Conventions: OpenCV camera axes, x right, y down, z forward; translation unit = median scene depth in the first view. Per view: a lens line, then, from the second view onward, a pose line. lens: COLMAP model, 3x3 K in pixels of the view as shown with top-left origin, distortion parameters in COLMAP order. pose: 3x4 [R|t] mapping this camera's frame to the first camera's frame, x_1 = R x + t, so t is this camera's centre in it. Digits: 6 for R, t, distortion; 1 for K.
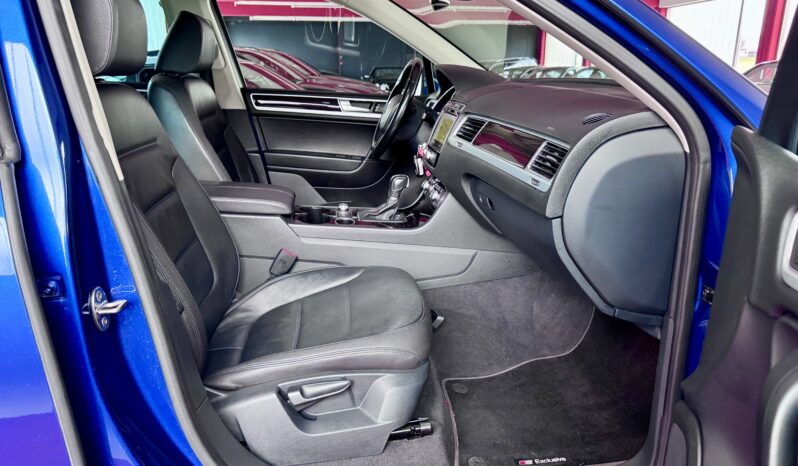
lens RADIAL K [[556.5, 0, 399.0], [0, 556.5, 233.0], [0, 0, 1]] dist [0.100863, -0.194512]
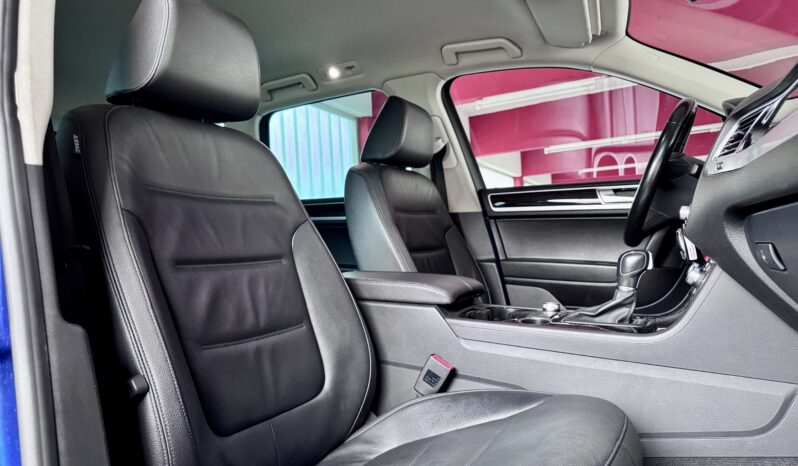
lens RADIAL K [[556.5, 0, 399.0], [0, 556.5, 233.0], [0, 0, 1]] dist [0.100863, -0.194512]
pose [[0.822192, -0.071357, -0.564719, 0.131860], [-0.099385, 0.958875, -0.265860, 0.063415], [0.560466, 0.274713, 0.781288, 0.366699]]
